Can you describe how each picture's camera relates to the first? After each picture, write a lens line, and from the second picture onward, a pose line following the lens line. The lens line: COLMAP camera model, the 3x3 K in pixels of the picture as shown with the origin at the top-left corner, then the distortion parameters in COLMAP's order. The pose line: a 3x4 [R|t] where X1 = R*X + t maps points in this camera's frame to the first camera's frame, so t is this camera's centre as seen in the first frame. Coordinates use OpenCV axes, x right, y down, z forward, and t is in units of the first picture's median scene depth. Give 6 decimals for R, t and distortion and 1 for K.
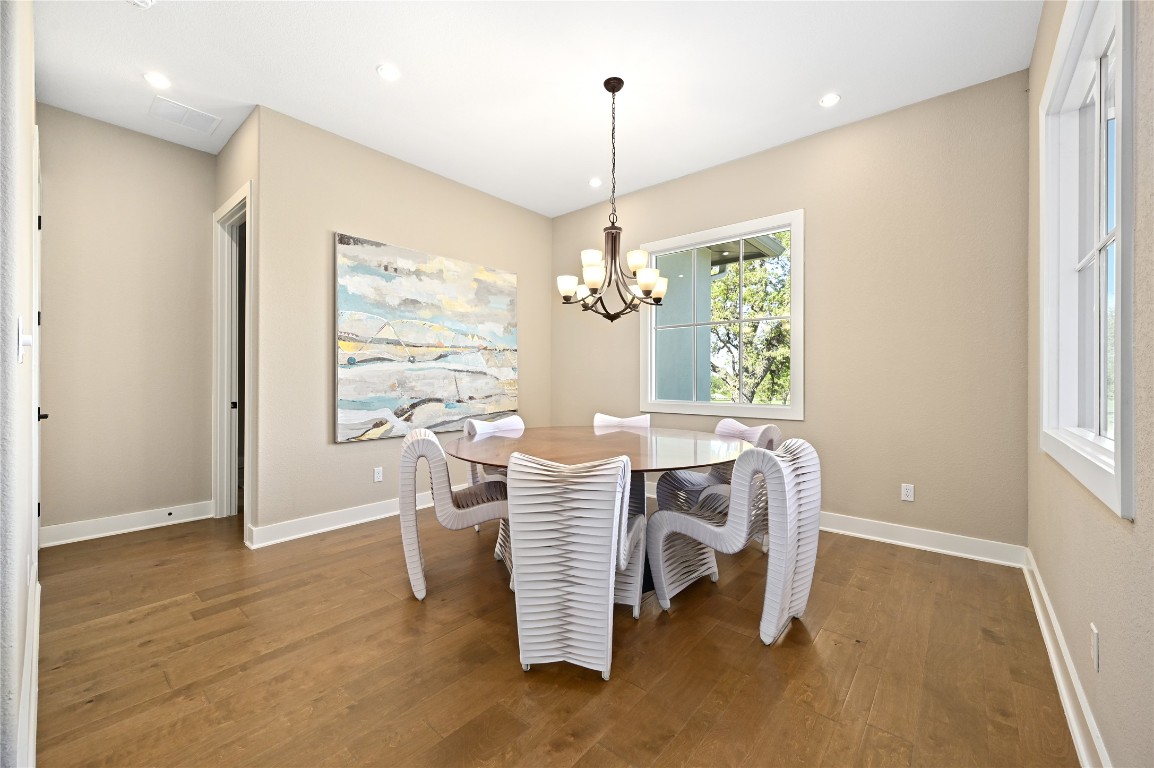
lens RADIAL K [[460.6, 0, 582.7], [0, 460.6, 381.0], [0, 0, 1]] dist [-0.002660, -0.000179]
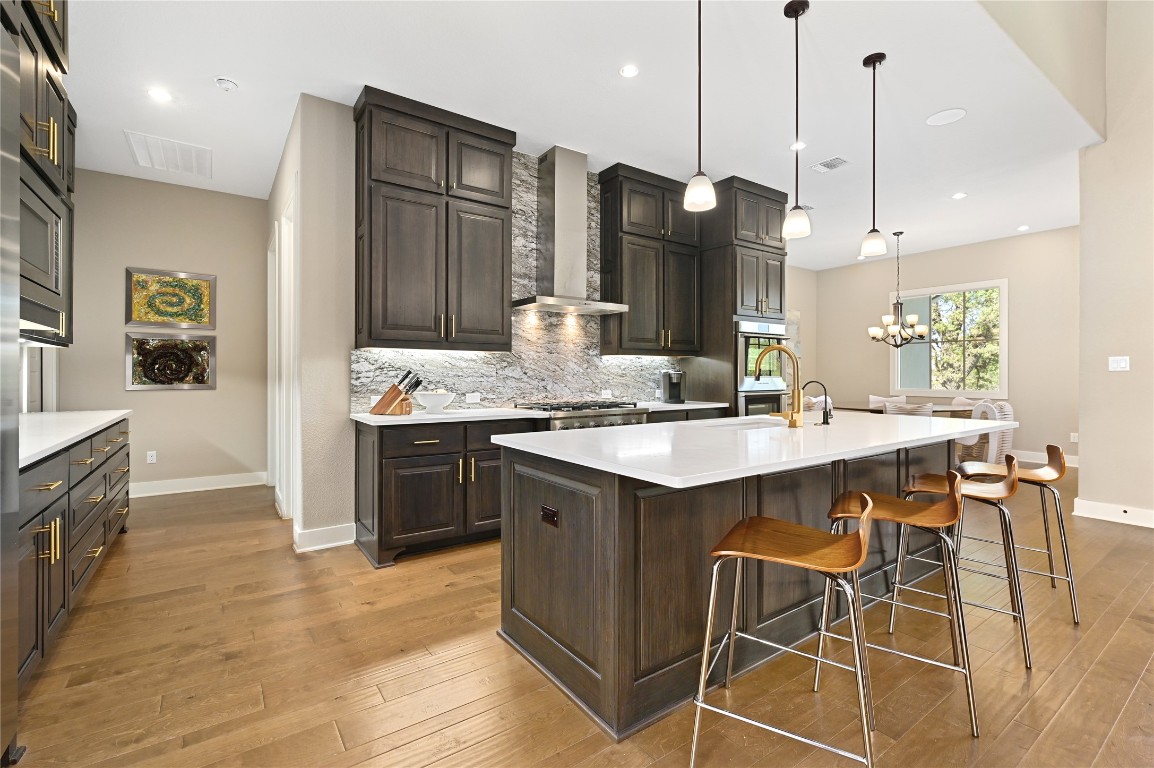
lens RADIAL K [[519.3, 0, 578.7], [0, 519.3, 375.7], [0, 0, 1]] dist [0.004305, 0.000330]
pose [[0.967595, -0.000965, -0.252505, -0.187453], [0.001177, 0.999999, 0.000687, -0.002642], [0.252504, -0.000962, 0.967595, -0.415197]]
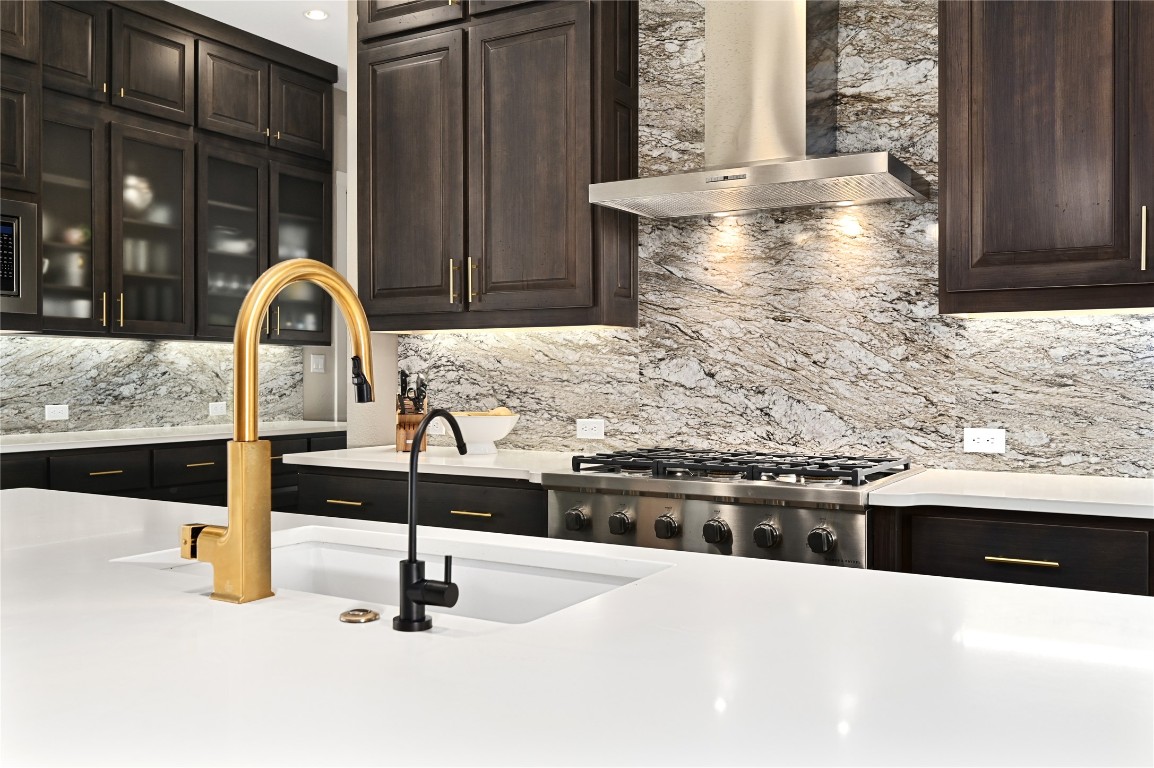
lens RADIAL K [[993.1, 0, 579.6], [0, 993.1, 384.6], [0, 0, 1]] dist [-0.004300, -0.002566]
pose [[0.162727, 0.005575, -0.986655, 0.207586], [-0.000773, 0.999984, 0.005523, -0.003180], [0.986671, -0.000136, 0.162729, 0.318472]]
